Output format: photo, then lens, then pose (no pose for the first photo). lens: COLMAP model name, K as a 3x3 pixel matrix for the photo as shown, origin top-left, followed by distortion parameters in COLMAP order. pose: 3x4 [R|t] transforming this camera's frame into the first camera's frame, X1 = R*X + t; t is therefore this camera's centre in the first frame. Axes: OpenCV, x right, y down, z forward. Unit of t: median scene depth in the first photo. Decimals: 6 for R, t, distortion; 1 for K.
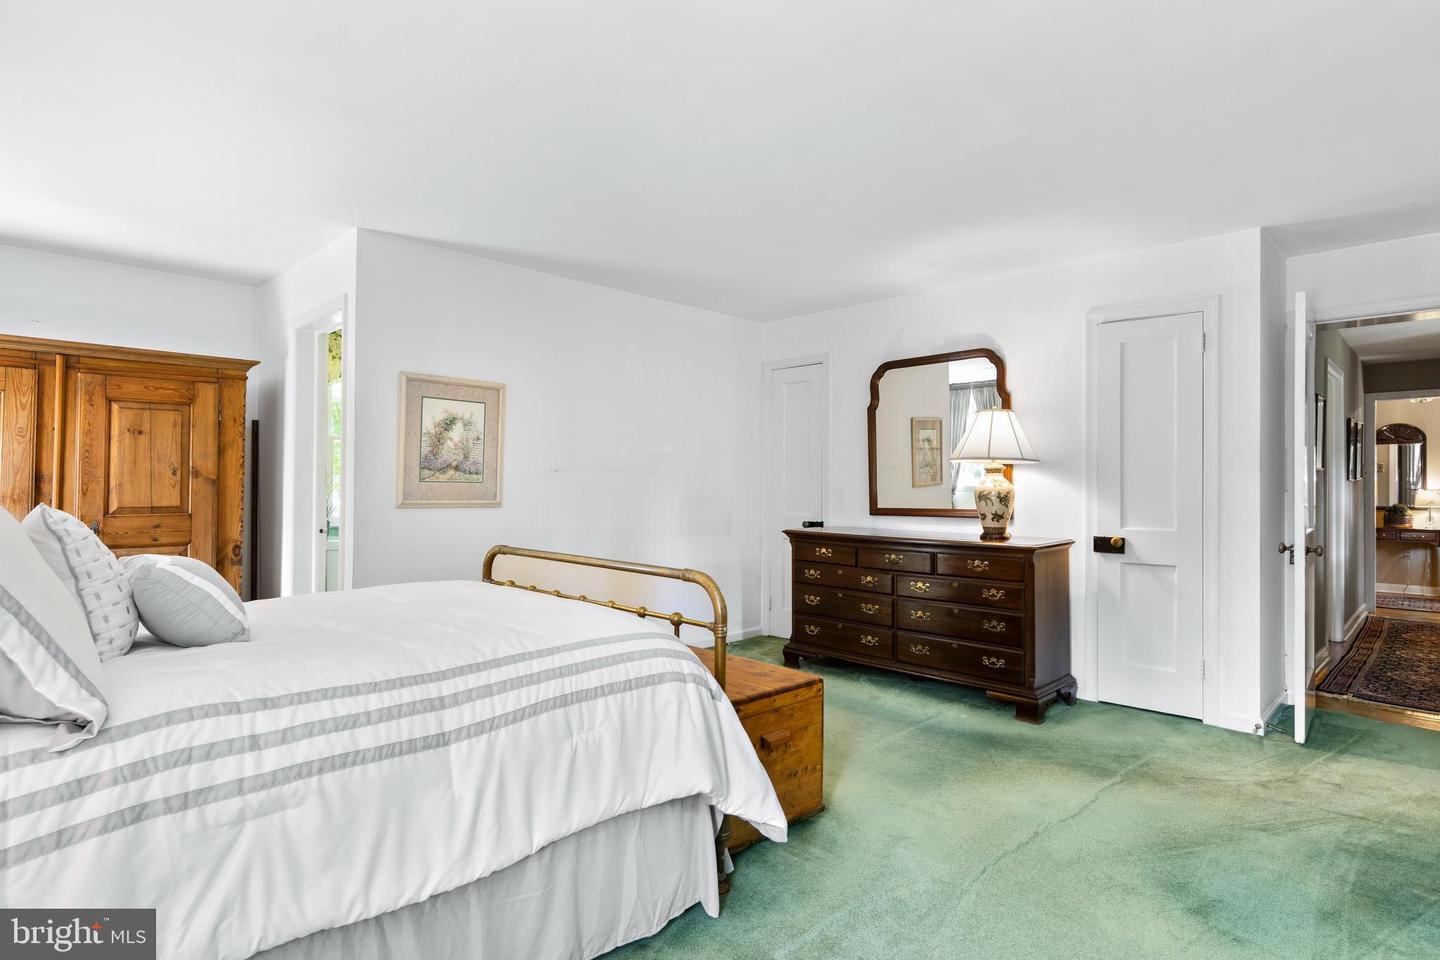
lens RADIAL K [[734.9, 0, 716.9], [0, 734.9, 474.1], [0, 0, 1]] dist [0.007780, -0.000970]
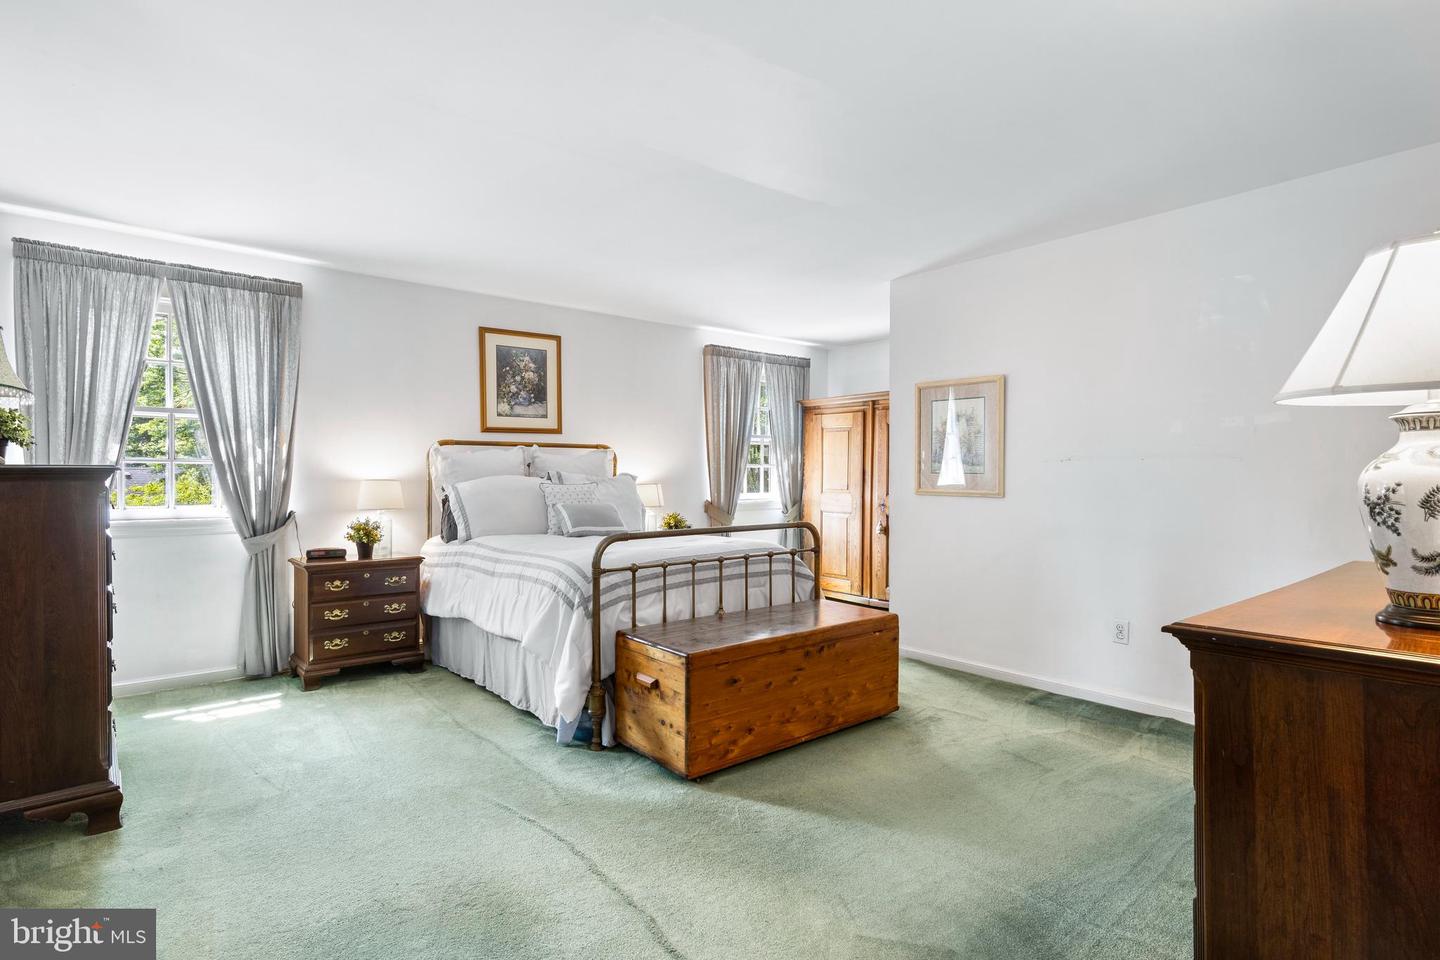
lens RADIAL K [[734.9, 0, 716.9], [0, 734.9, 474.1], [0, 0, 1]] dist [0.007780, -0.000970]
pose [[-0.084596, -0.005119, -0.996402, 0.803902], [0.016269, 0.999846, -0.006518, 0.014118], [0.996282, -0.016762, -0.084500, 0.752322]]
